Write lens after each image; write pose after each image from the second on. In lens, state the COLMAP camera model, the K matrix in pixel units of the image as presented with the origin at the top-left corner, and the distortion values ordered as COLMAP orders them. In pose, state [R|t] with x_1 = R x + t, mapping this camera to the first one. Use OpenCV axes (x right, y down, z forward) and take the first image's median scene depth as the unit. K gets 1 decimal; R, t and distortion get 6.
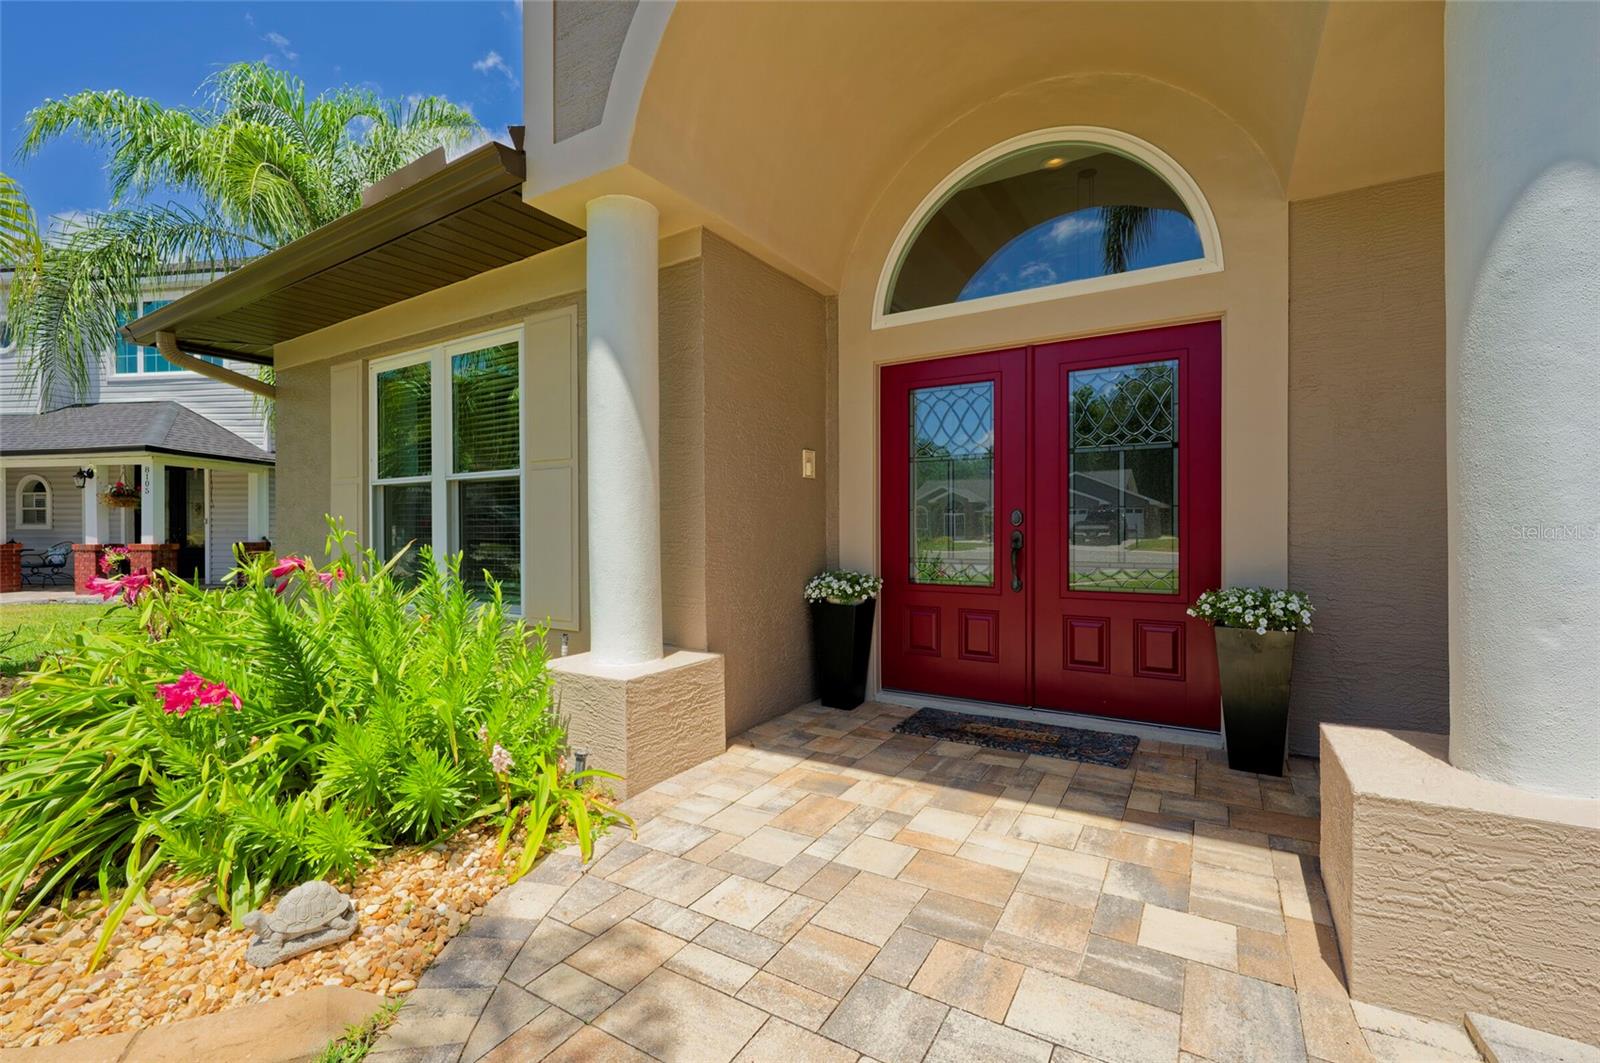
lens RADIAL K [[685.5, 0, 799.2], [0, 685.5, 533.0], [0, 0, 1]] dist [0.001880, -0.000192]
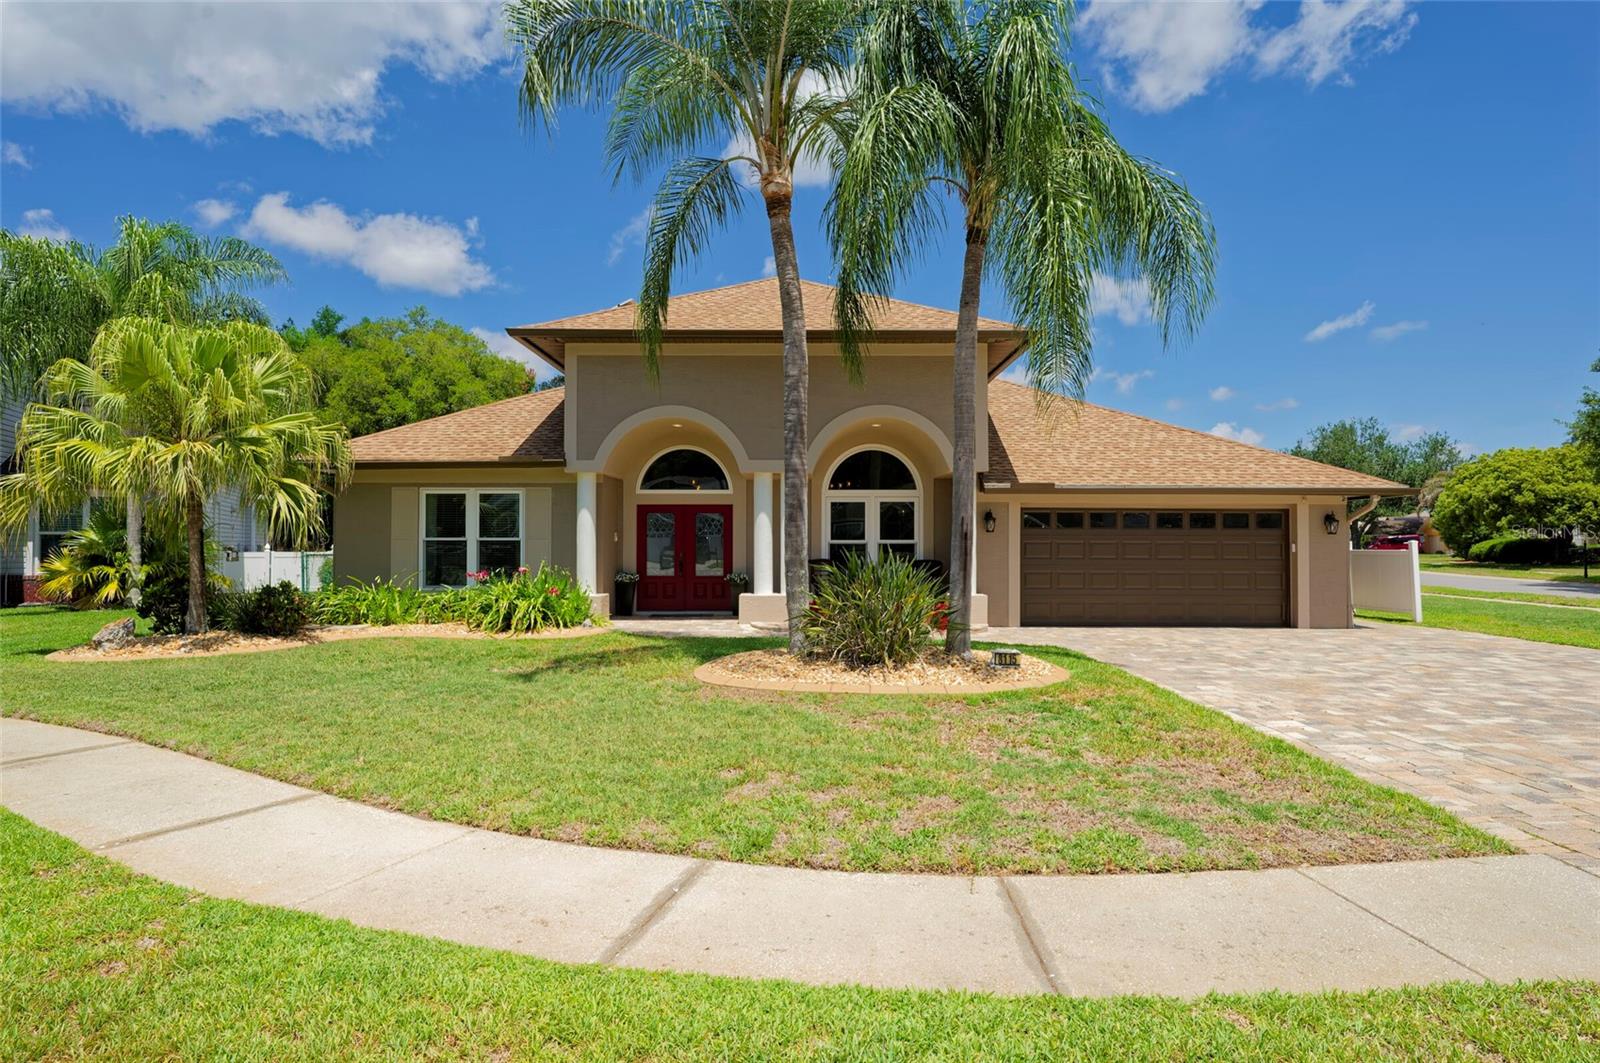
lens RADIAL K [[907.3, 0, 795.2], [0, 907.3, 550.4], [0, 0, 1]] dist [0.000977, -0.000549]
pose [[0.852784, 0.001369, 0.522263, -1.817742], [0.001431, 0.999987, -0.004959, -0.023301], [-0.522262, 0.004976, 0.852770, -3.668940]]
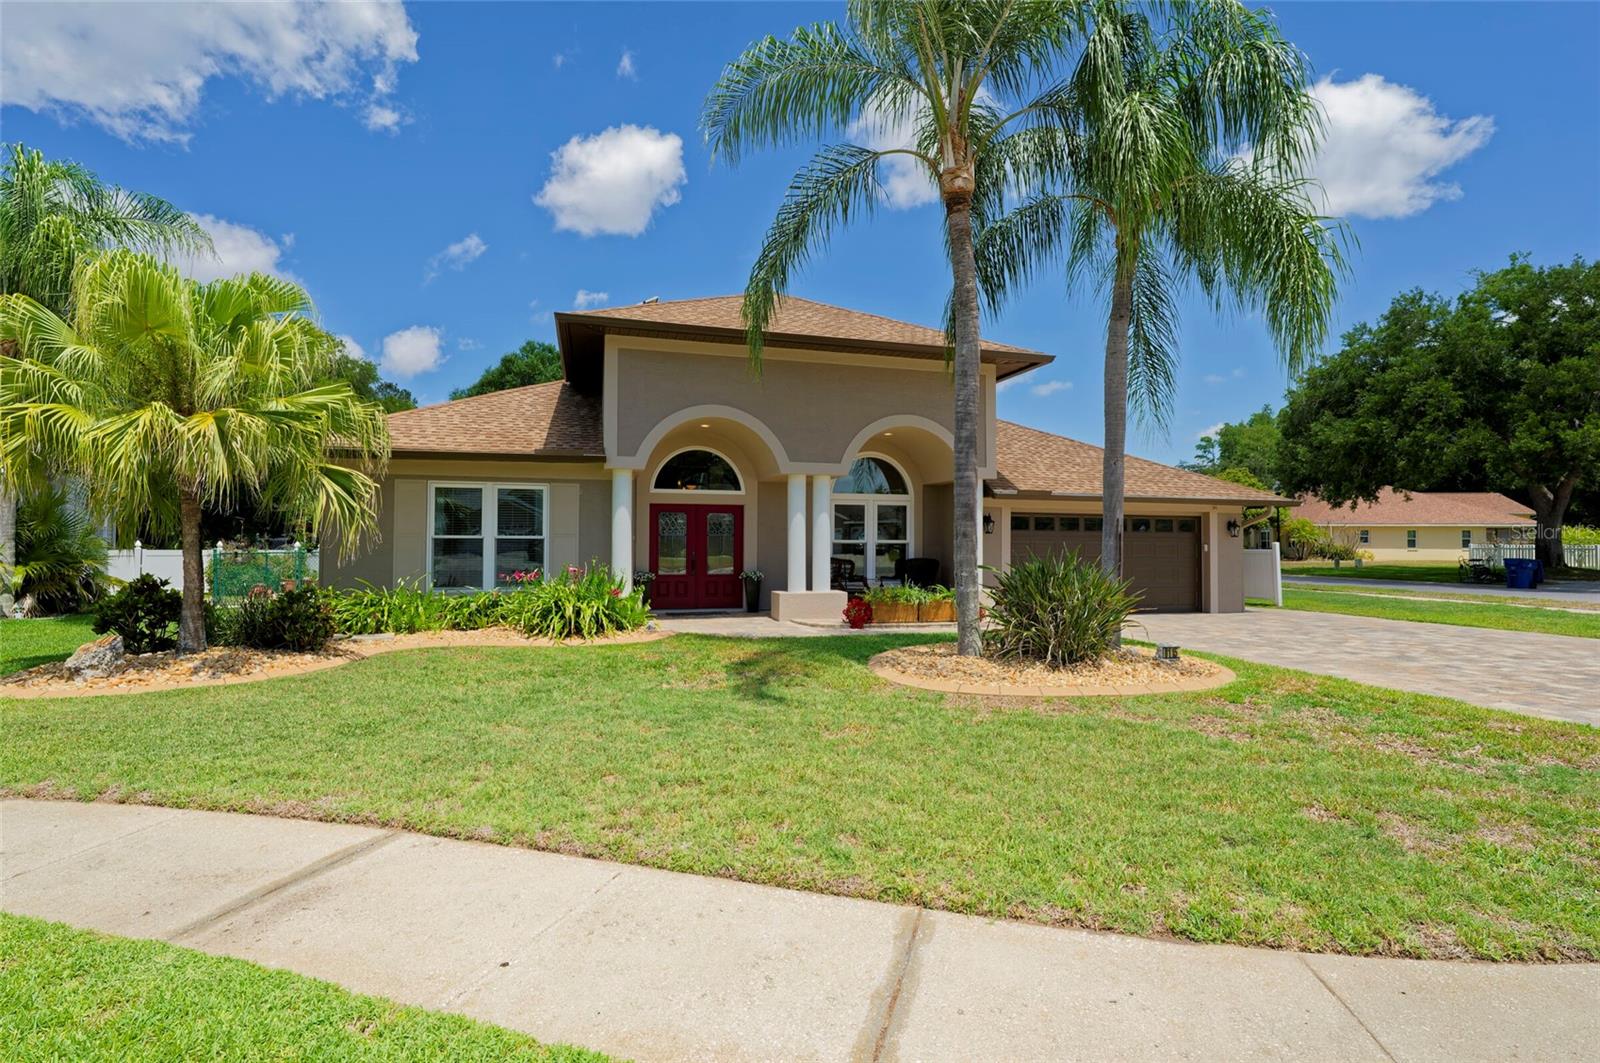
lens RADIAL K [[751.1, 0, 800.0], [0, 751.1, 531.5], [0, 0, 1]] dist [-0.005119, 0.000597]
pose [[0.681409, 0.019461, 0.731644, -2.452141], [0.001190, 0.999616, -0.027697, -0.031749], [-0.731902, 0.019743, 0.681124, -2.312060]]
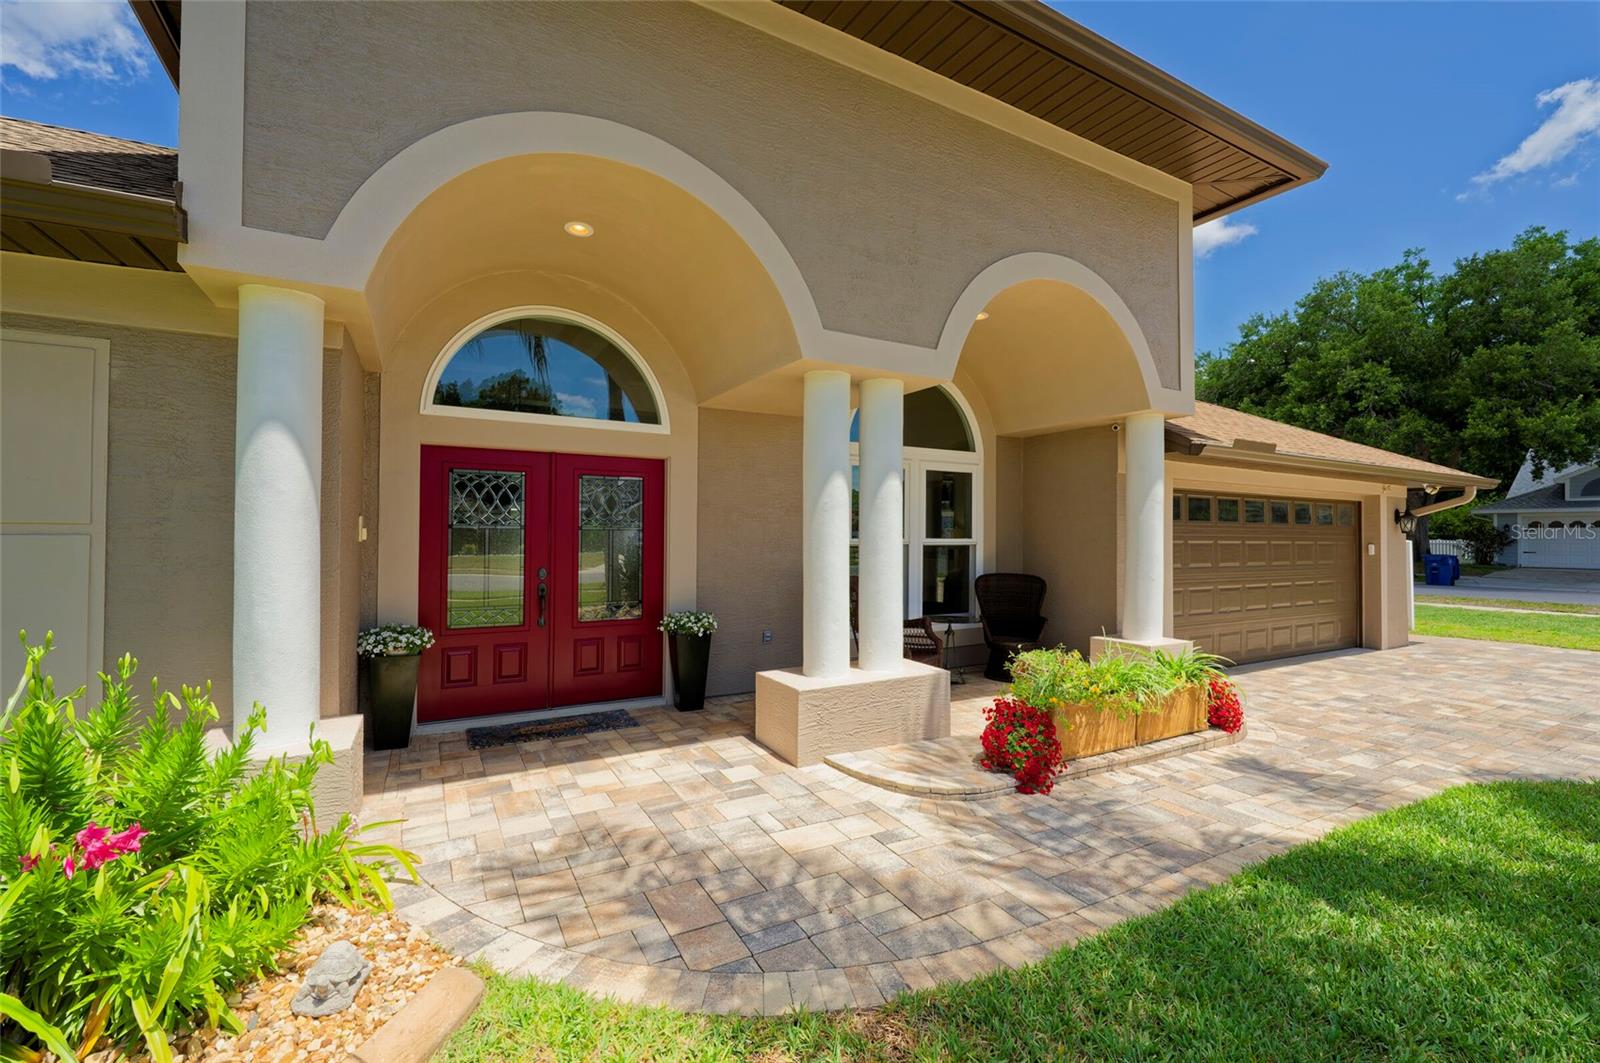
lens RADIAL K [[685.5, 0, 799.2], [0, 685.5, 533.0], [0, 0, 1]] dist [0.001880, -0.000192]
pose [[0.490469, 0.008597, 0.871416, -0.756046], [0.002276, 0.999935, -0.011145, -0.104290], [-0.871456, 0.007450, 0.490418, -0.161468]]
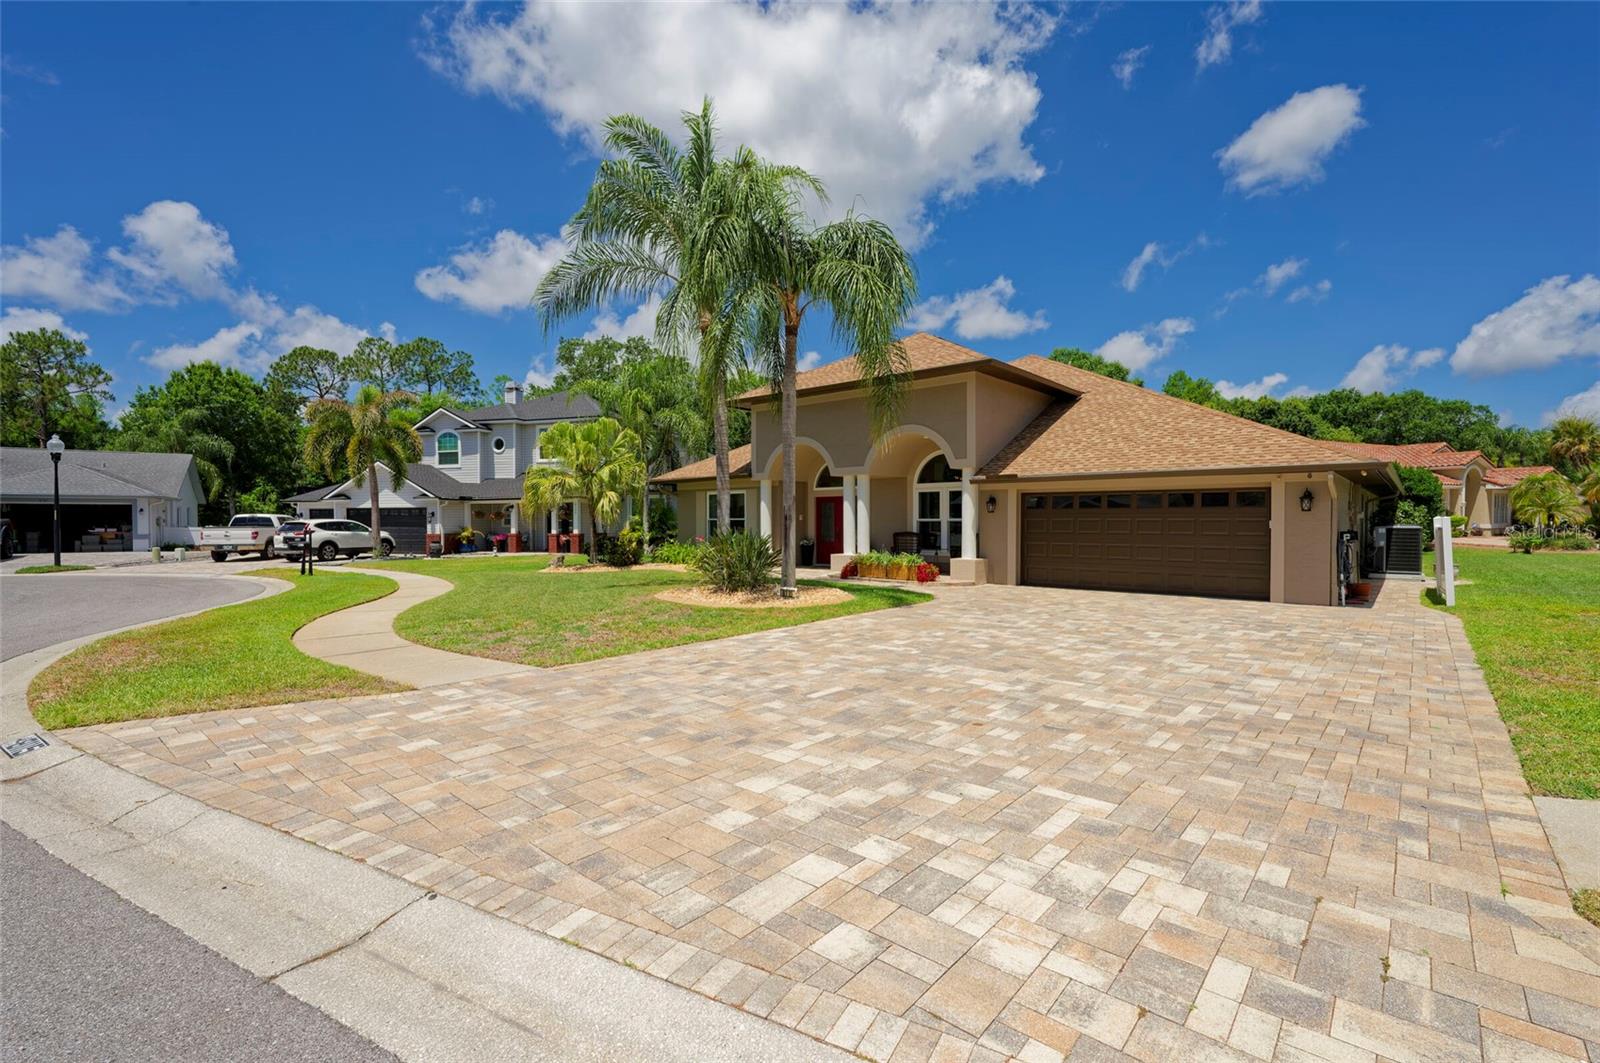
lens RADIAL K [[701.4, 0, 803.8], [0, 701.4, 528.1], [0, 0, 1]] dist [-0.001260, -0.000277]
pose [[0.987255, 0.004312, -0.159087, 1.090363], [-0.004476, 0.999990, -0.000676, -0.023576], [0.159083, 0.001379, 0.987264, -5.194764]]
